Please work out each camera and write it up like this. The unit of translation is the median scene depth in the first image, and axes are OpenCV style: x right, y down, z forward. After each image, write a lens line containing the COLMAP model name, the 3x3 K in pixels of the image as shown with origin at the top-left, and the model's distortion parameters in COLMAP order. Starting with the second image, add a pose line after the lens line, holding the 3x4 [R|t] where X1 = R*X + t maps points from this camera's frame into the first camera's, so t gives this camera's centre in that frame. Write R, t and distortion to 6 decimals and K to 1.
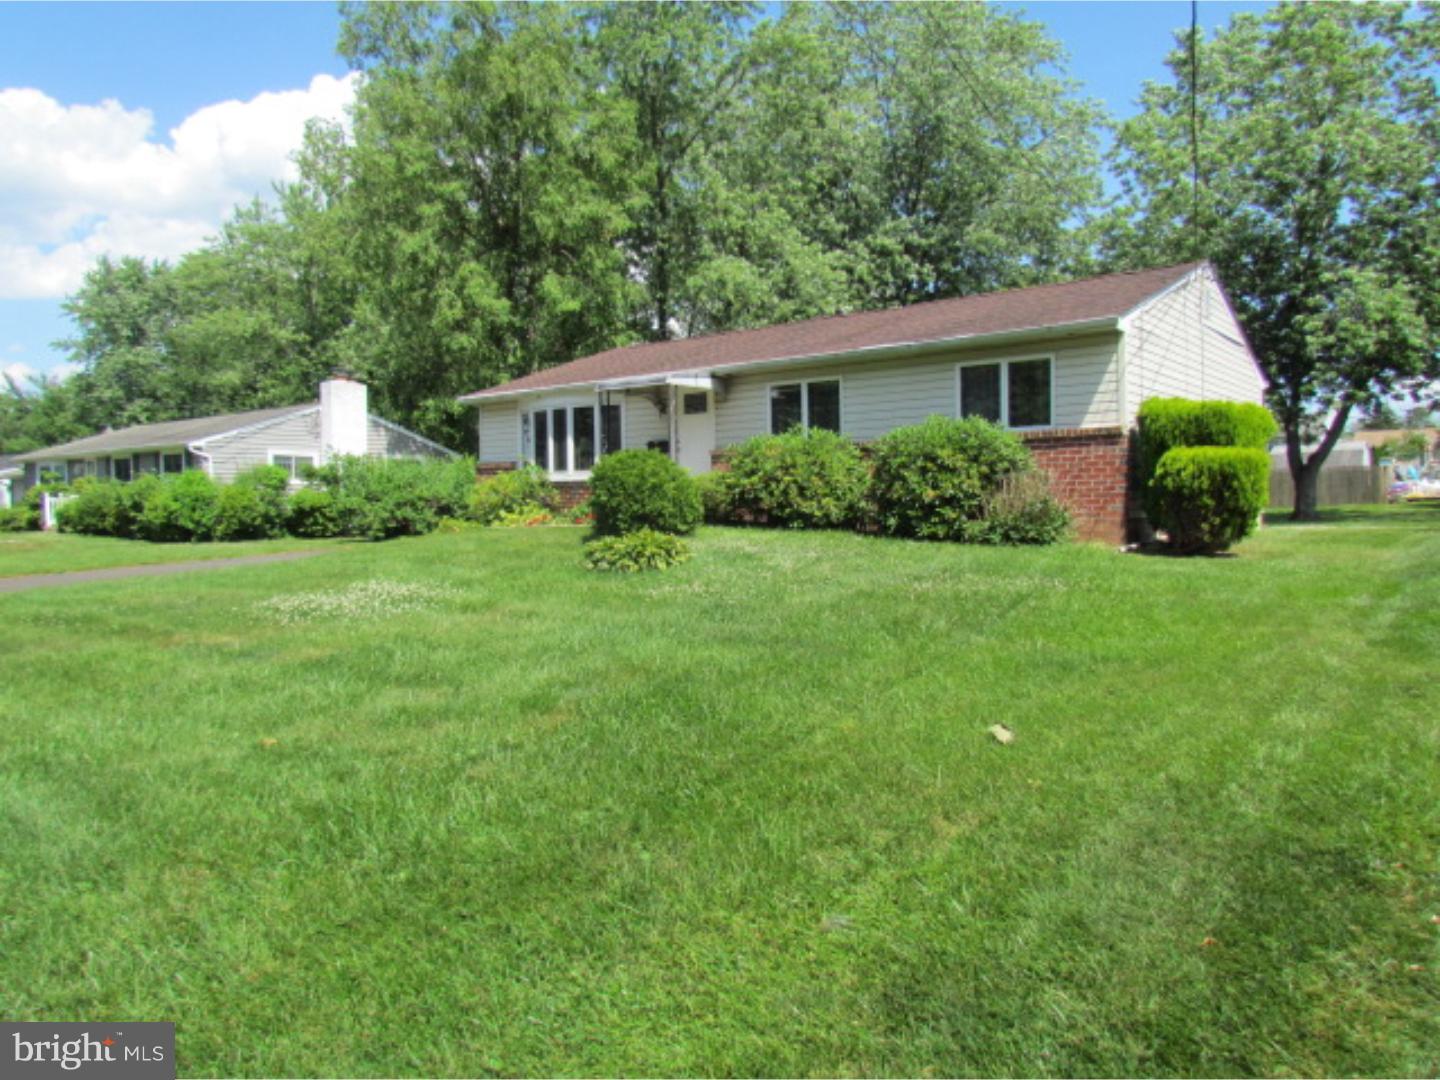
lens RADIAL K [[1005.9, 0, 720.0], [0, 1005.9, 540.0], [0, 0, 1]] dist [-0.006808, -0.050002]
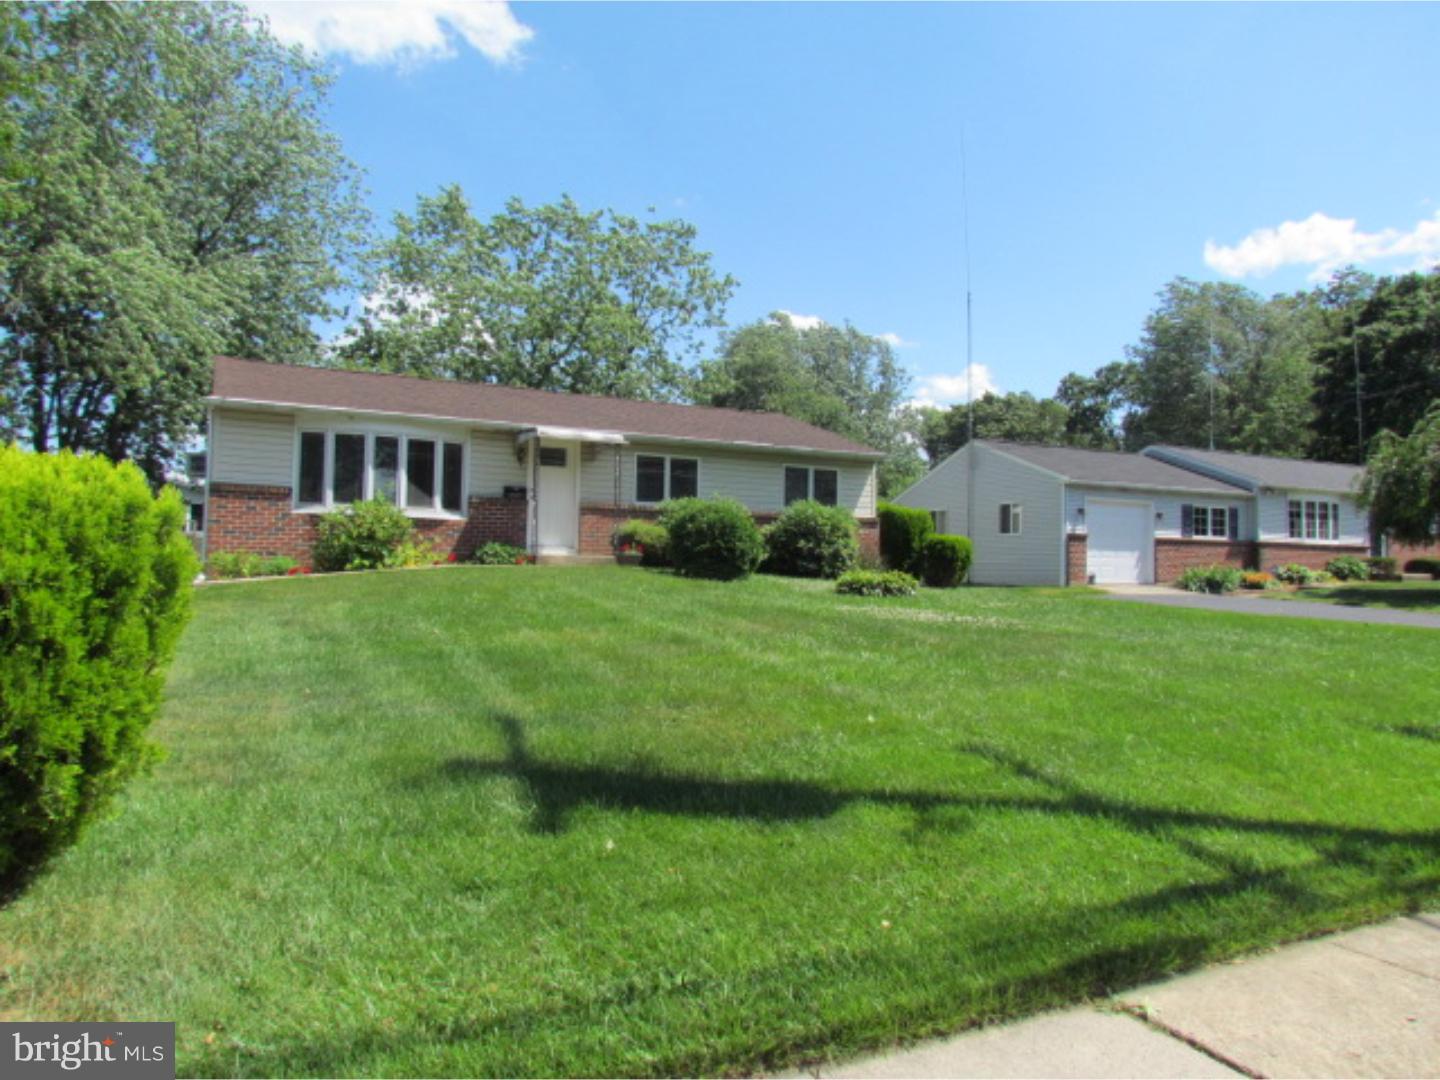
lens RADIAL K [[1005.9, 0, 720.0], [0, 1005.9, 540.0], [0, 0, 1]] dist [-0.006808, -0.050002]
pose [[0.402430, 0.058116, 0.913604, -1.013953], [0.012903, 0.997524, -0.069138, 0.029850], [-0.915360, 0.039611, 0.400684, 0.458918]]
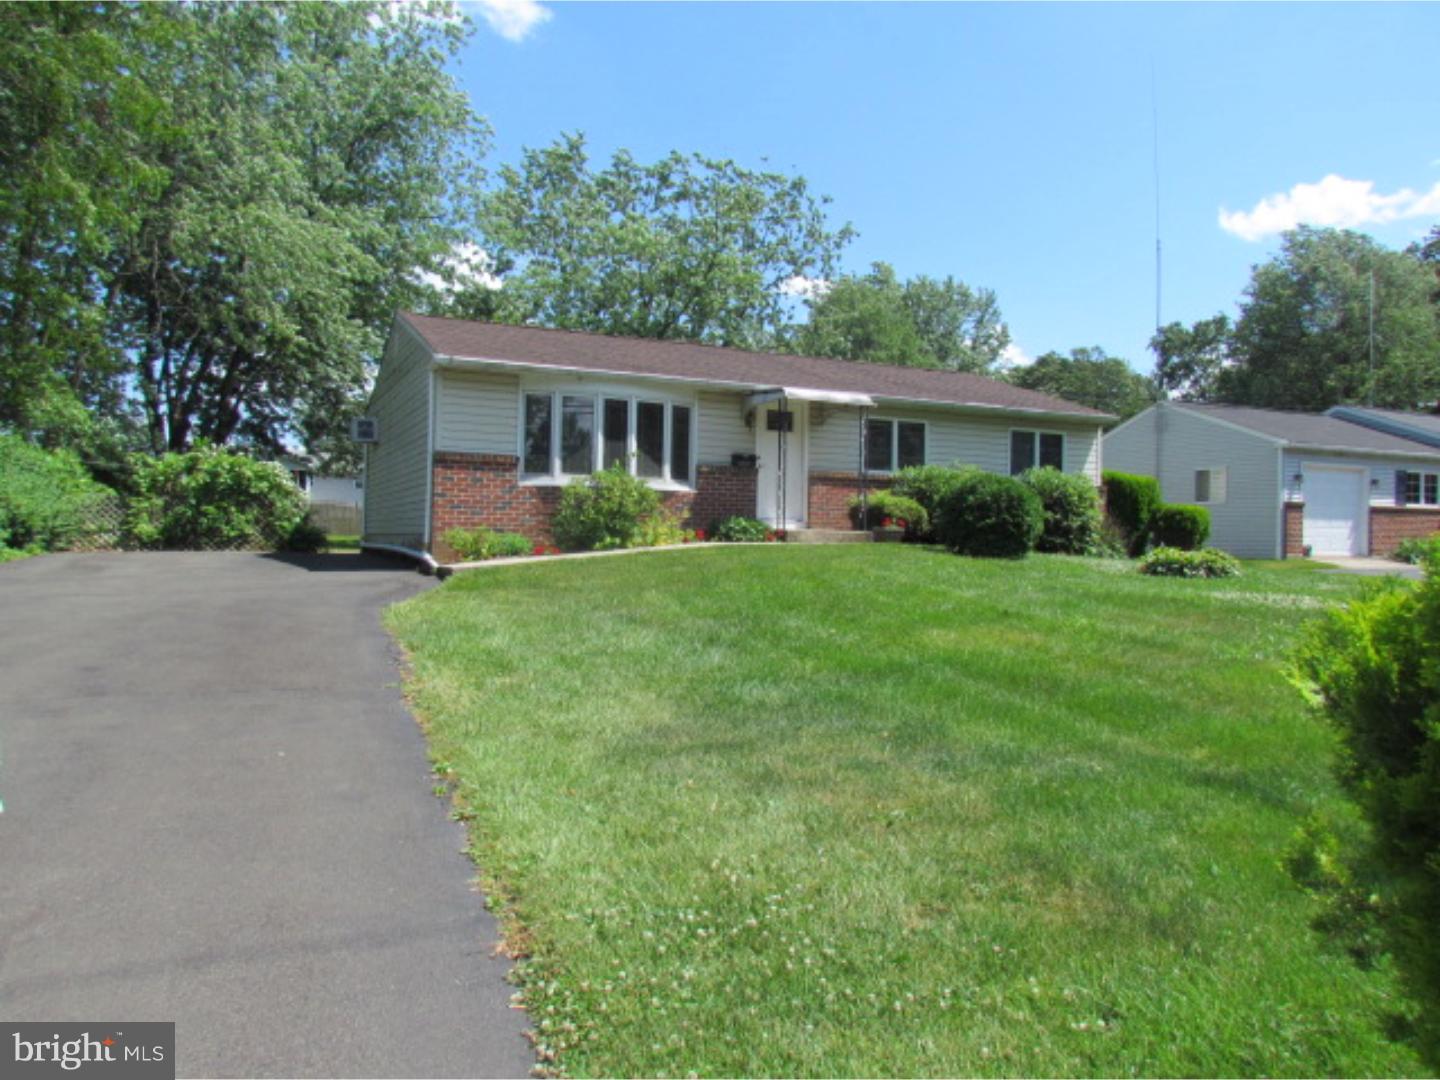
lens RADIAL K [[1005.9, 0, 720.0], [0, 1005.9, 540.0], [0, 0, 1]] dist [-0.006808, -0.050002]
pose [[0.434850, 0.024412, 0.900172, -1.006705], [0.013636, 0.999339, -0.033688, 0.010199], [-0.900400, 0.026924, 0.434230, 0.702074]]
